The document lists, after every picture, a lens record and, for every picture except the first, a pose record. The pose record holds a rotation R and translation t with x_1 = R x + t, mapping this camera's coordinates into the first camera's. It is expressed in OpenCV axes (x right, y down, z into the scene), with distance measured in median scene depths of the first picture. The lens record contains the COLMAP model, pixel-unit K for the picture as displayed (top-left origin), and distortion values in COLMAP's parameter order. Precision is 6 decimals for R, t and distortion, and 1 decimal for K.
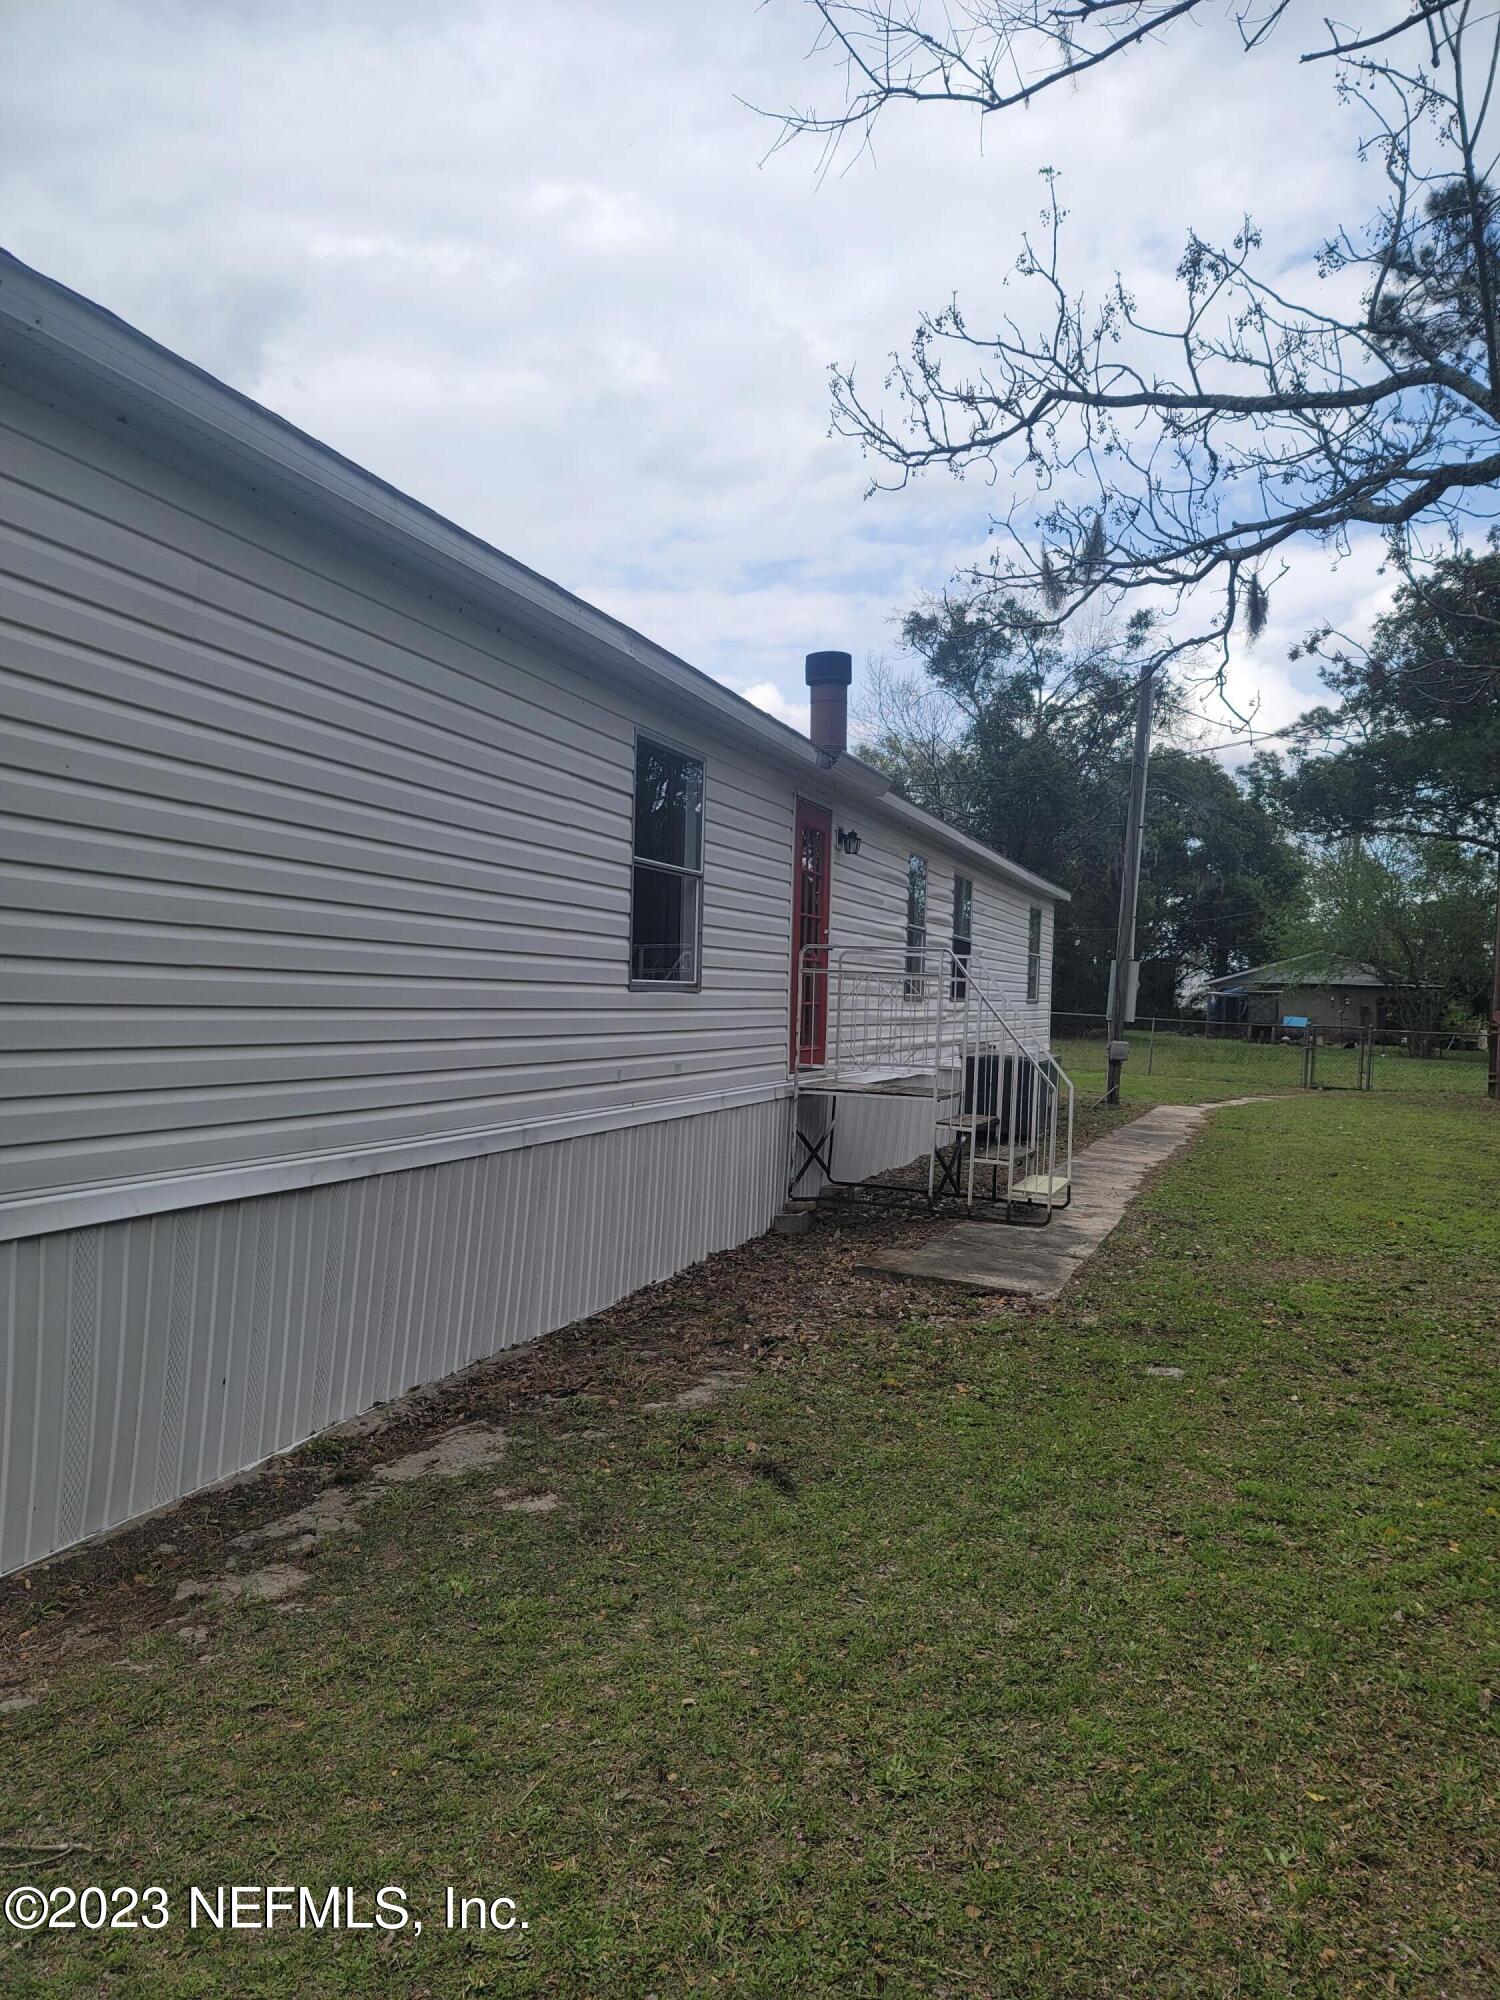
lens RADIAL K [[1454.2, 0, 738.0], [0, 1454.2, 1004.7], [0, 0, 1]] dist [0.094748, -0.093029]
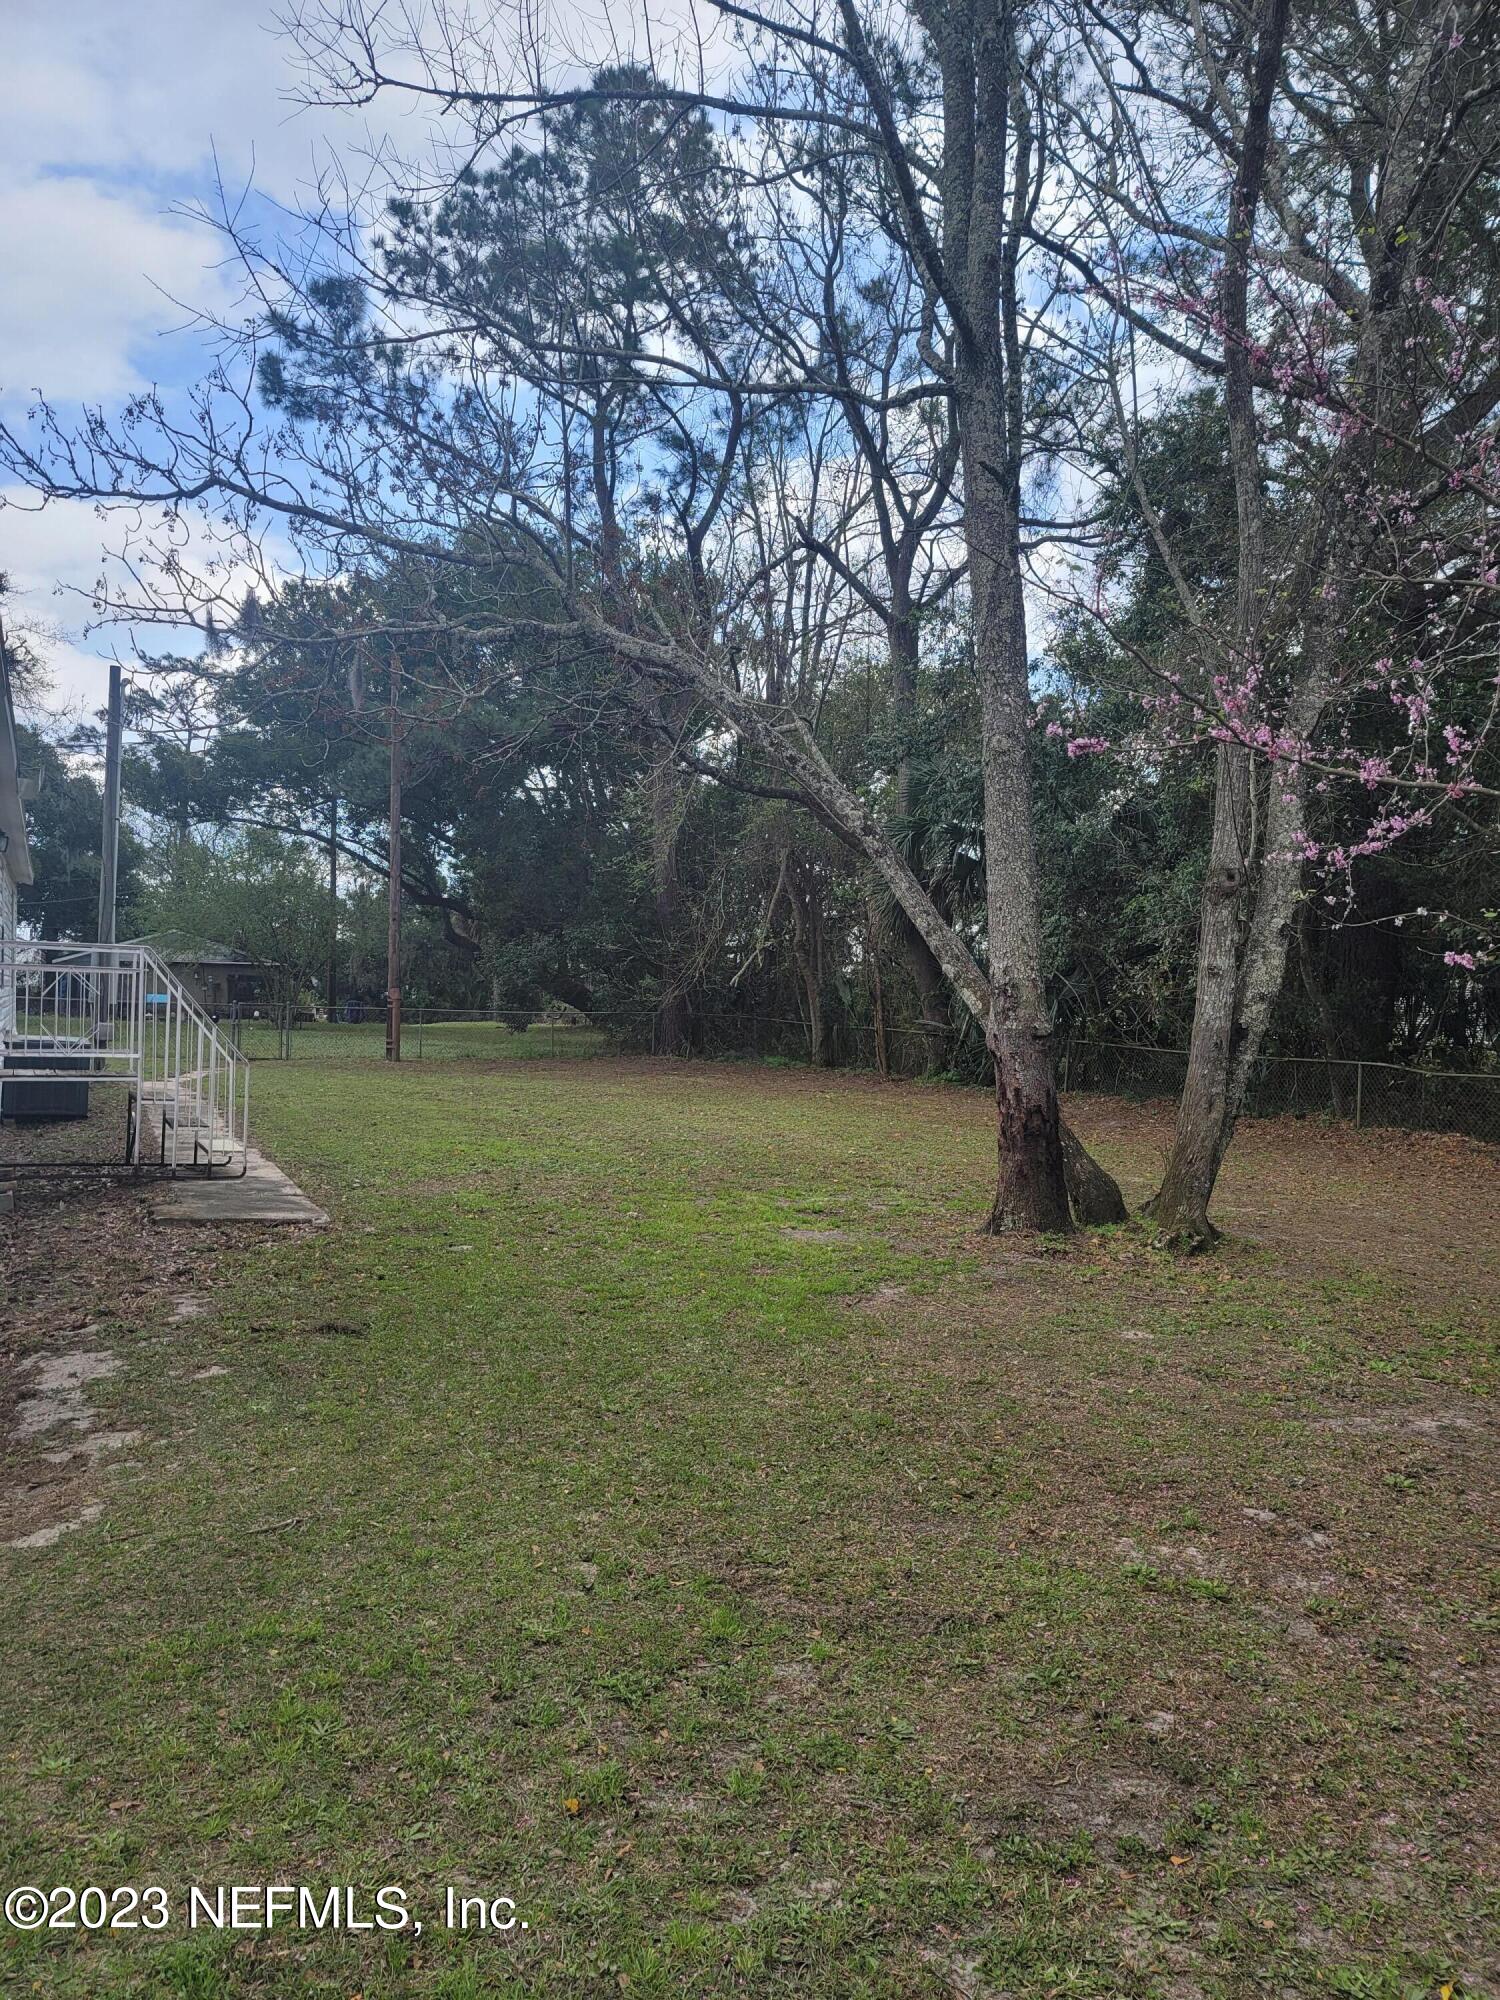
lens RADIAL K [[1454.2, 0, 738.0], [0, 1454.2, 1004.7], [0, 0, 1]] dist [0.094748, -0.093029]
pose [[0.705567, -0.011275, 0.708554, -0.115506], [-0.002329, 0.999831, 0.018229, -0.005957], [-0.708639, -0.014512, 0.705422, -0.047102]]
